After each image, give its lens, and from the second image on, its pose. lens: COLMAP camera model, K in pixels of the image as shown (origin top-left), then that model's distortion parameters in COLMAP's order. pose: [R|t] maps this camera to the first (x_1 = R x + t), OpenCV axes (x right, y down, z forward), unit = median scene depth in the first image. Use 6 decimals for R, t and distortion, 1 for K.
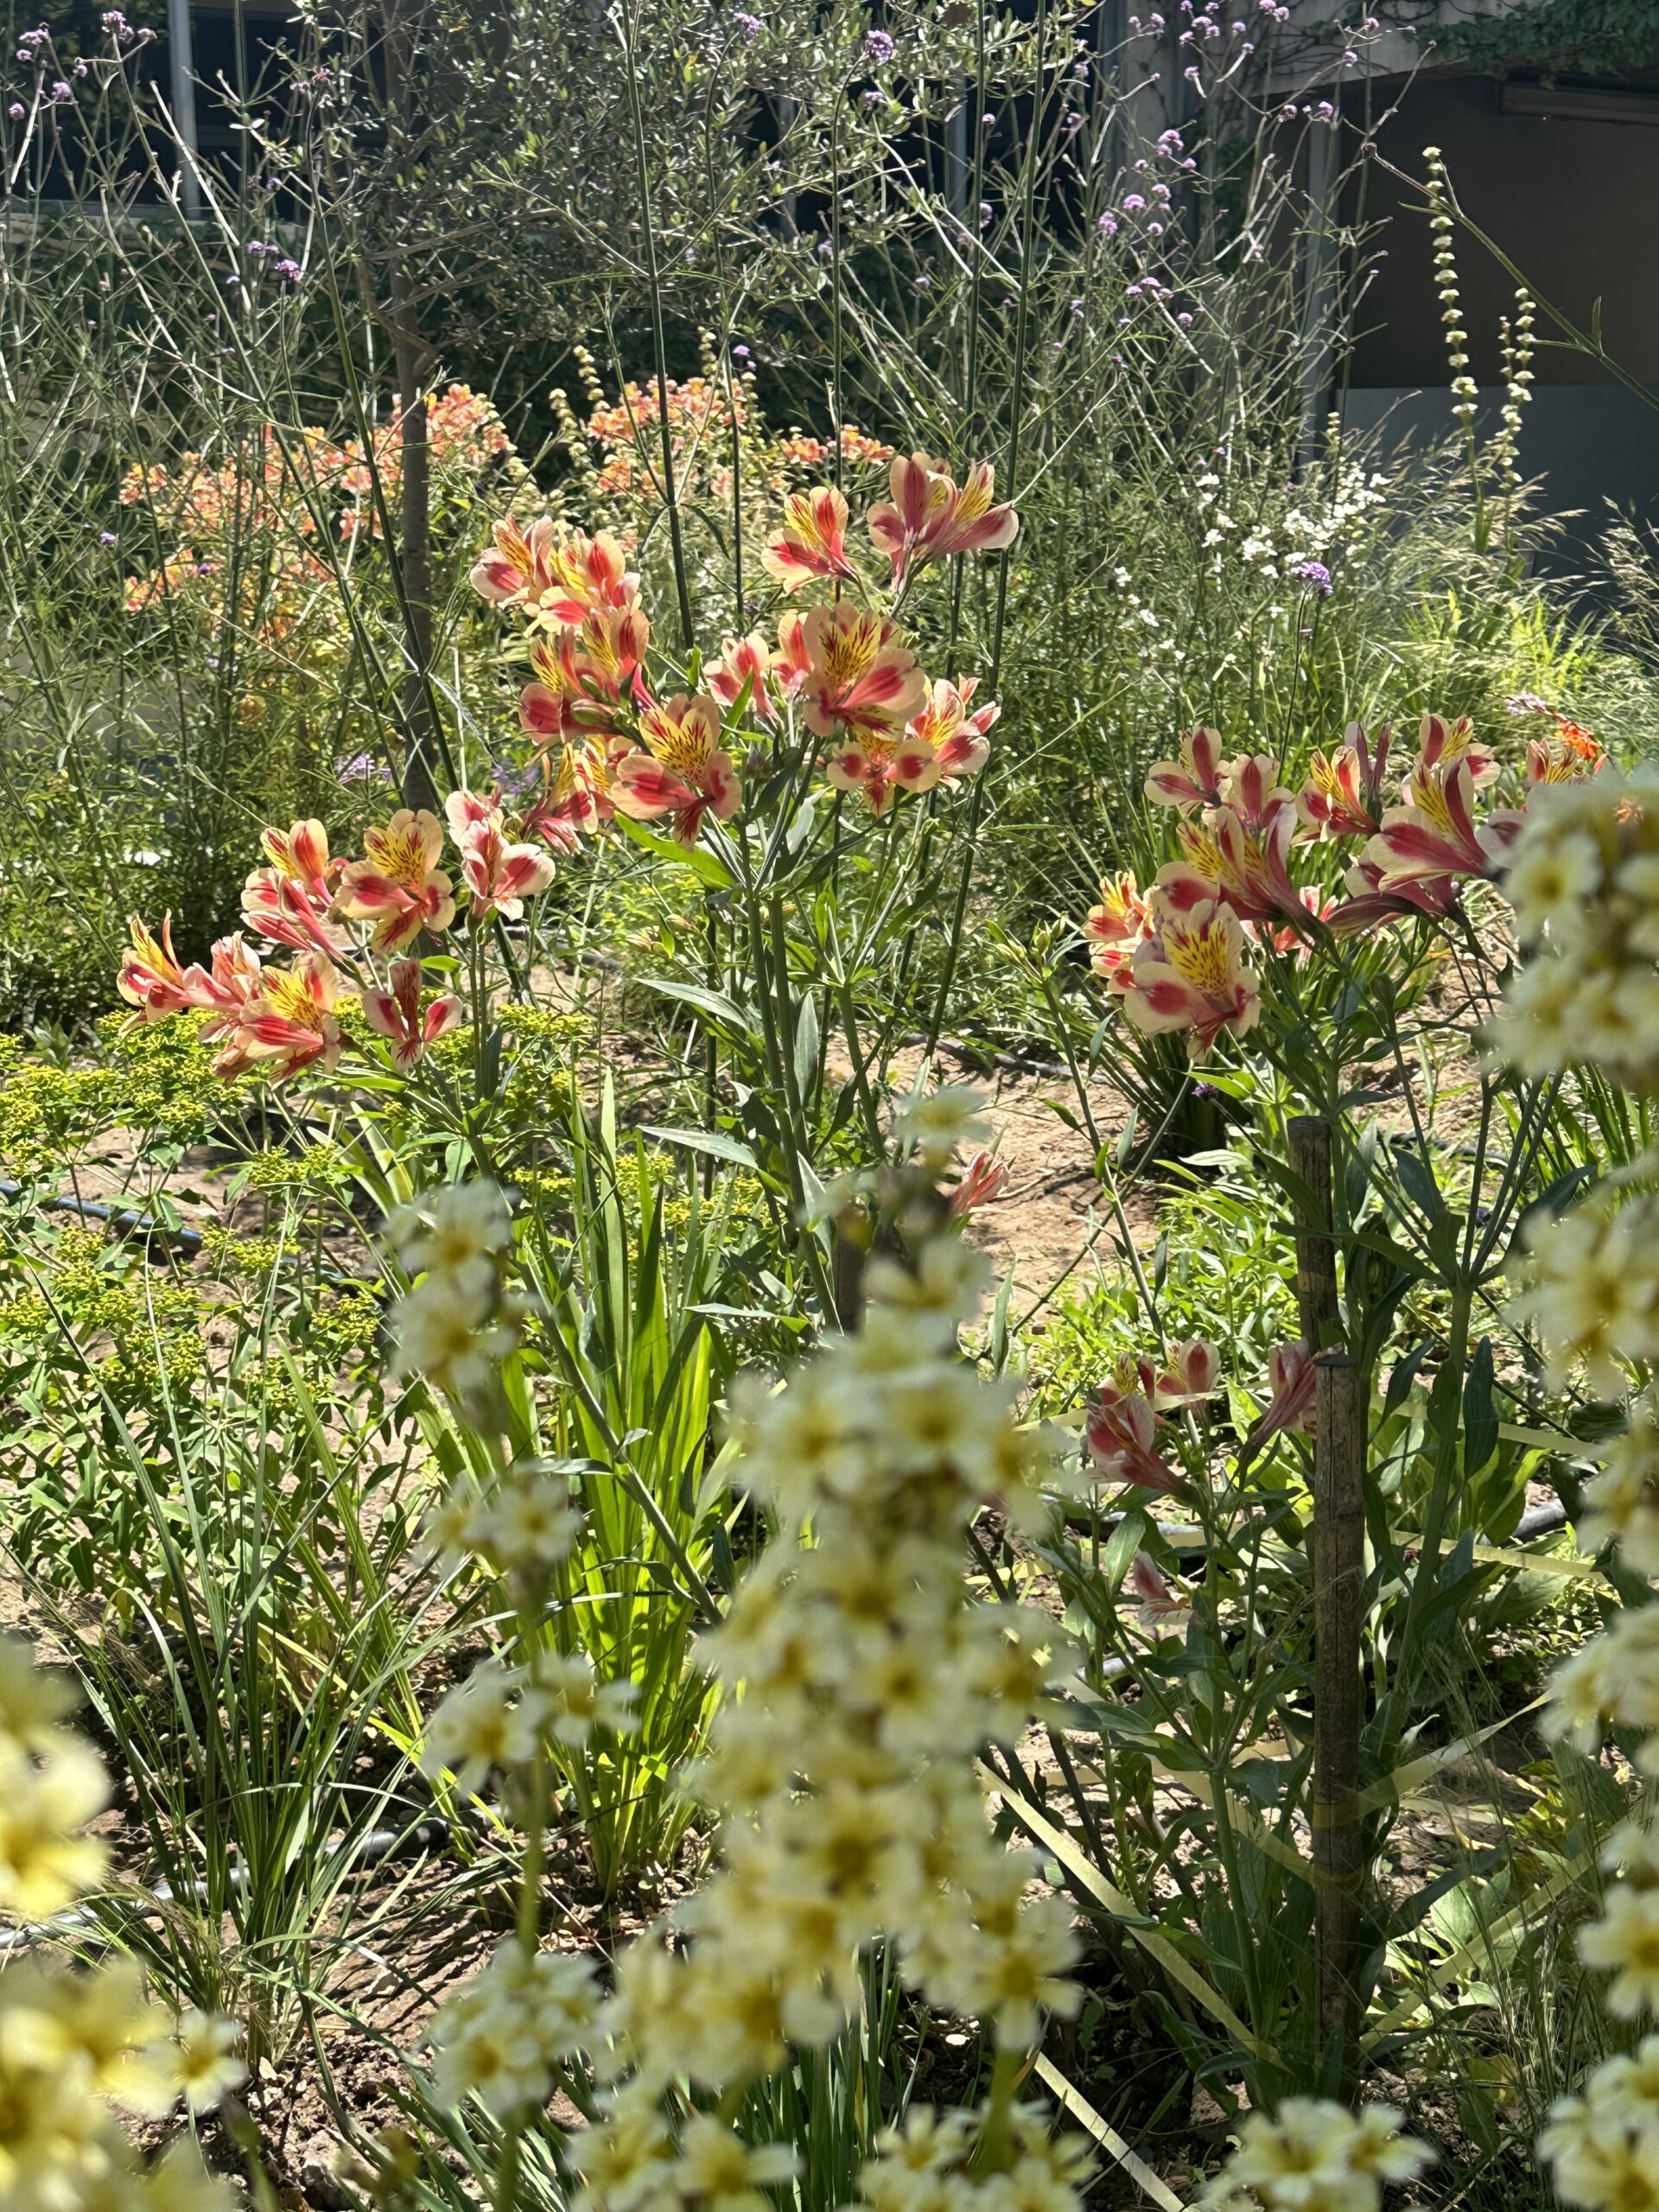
lens RADIAL K [[2994.8, 0, 827.6], [0, 2994.8, 1111.4], [0, 0, 1]] dist [0.221570, -0.503278]
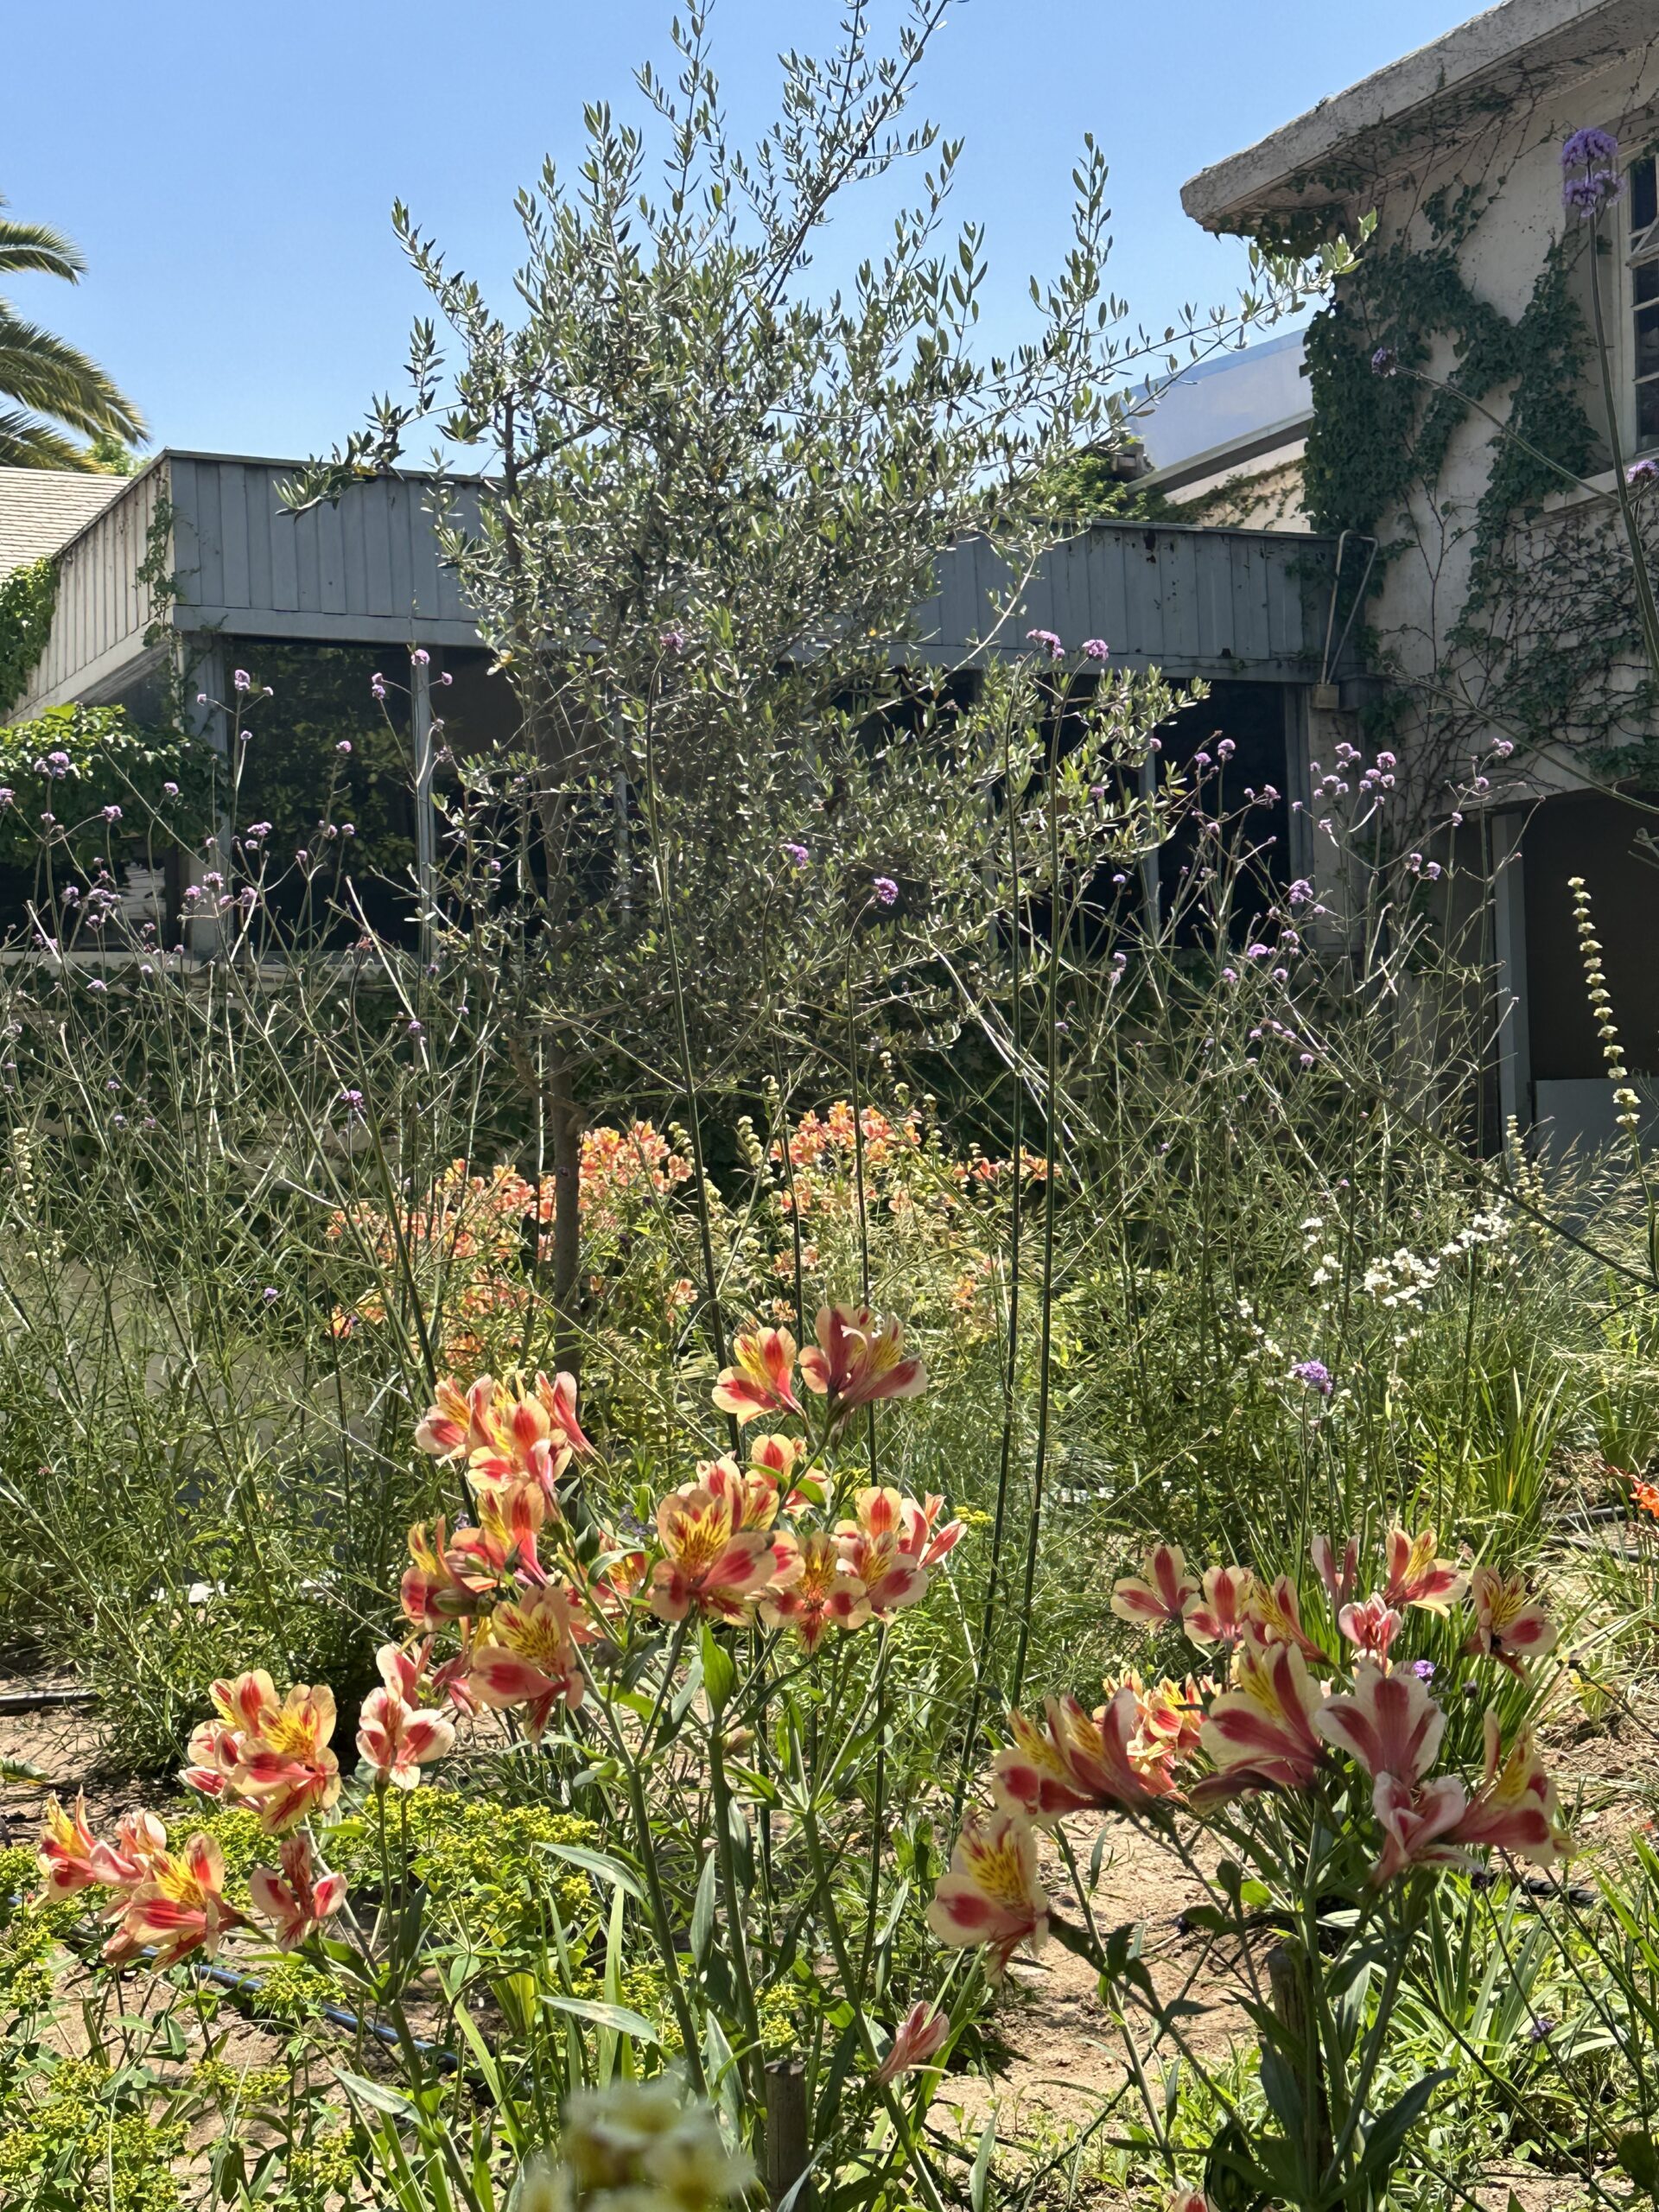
lens RADIAL K [[2988.9, 0, 813.4], [0, 2988.9, 1106.6], [0, 0, 1]] dist [0.193864, -0.434703]
pose [[0.995650, -0.025426, -0.089638, 0.074960], [0.005154, 0.975604, -0.219476, -0.036745], [0.093032, 0.218059, 0.971491, -0.019315]]
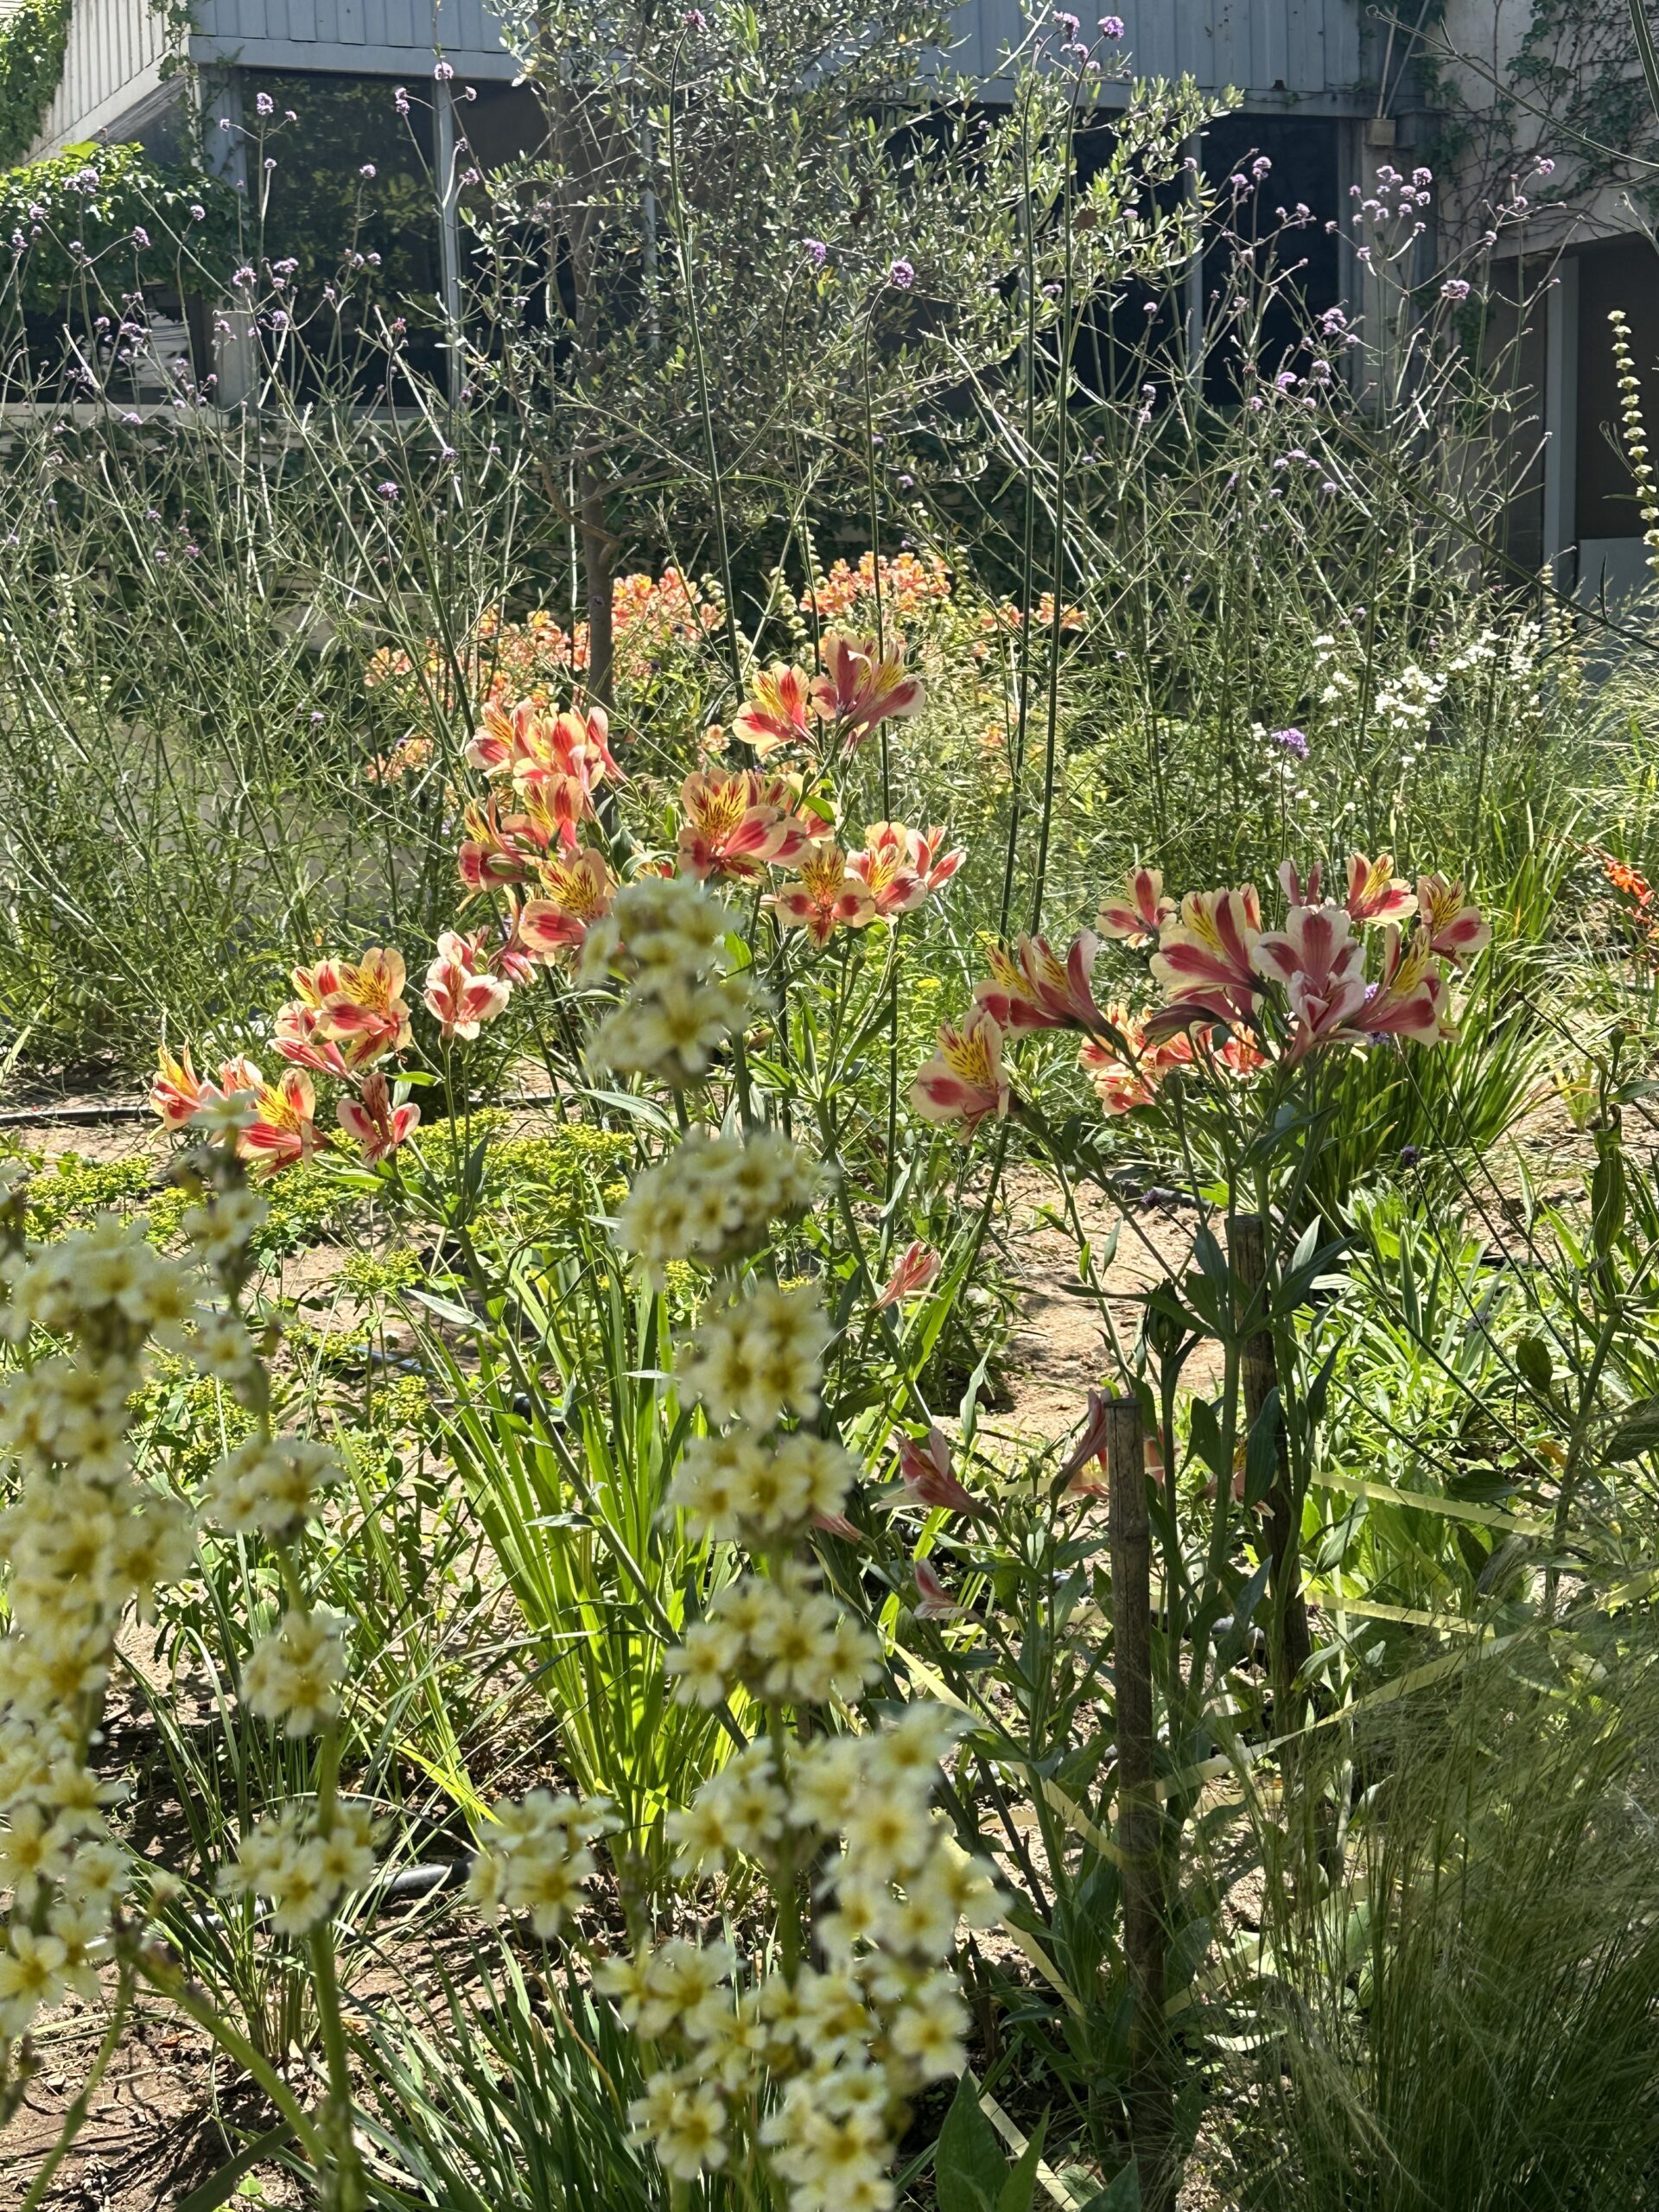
lens RADIAL K [[2994.7, 0, 796.2], [0, 2994.7, 1104.0], [0, 0, 1]] dist [0.200262, -0.457535]
pose [[0.993863, -0.007689, -0.110346, 0.087536], [0.001719, 0.998534, -0.054093, 0.014690], [0.110600, 0.053571, 0.992420, -0.086496]]
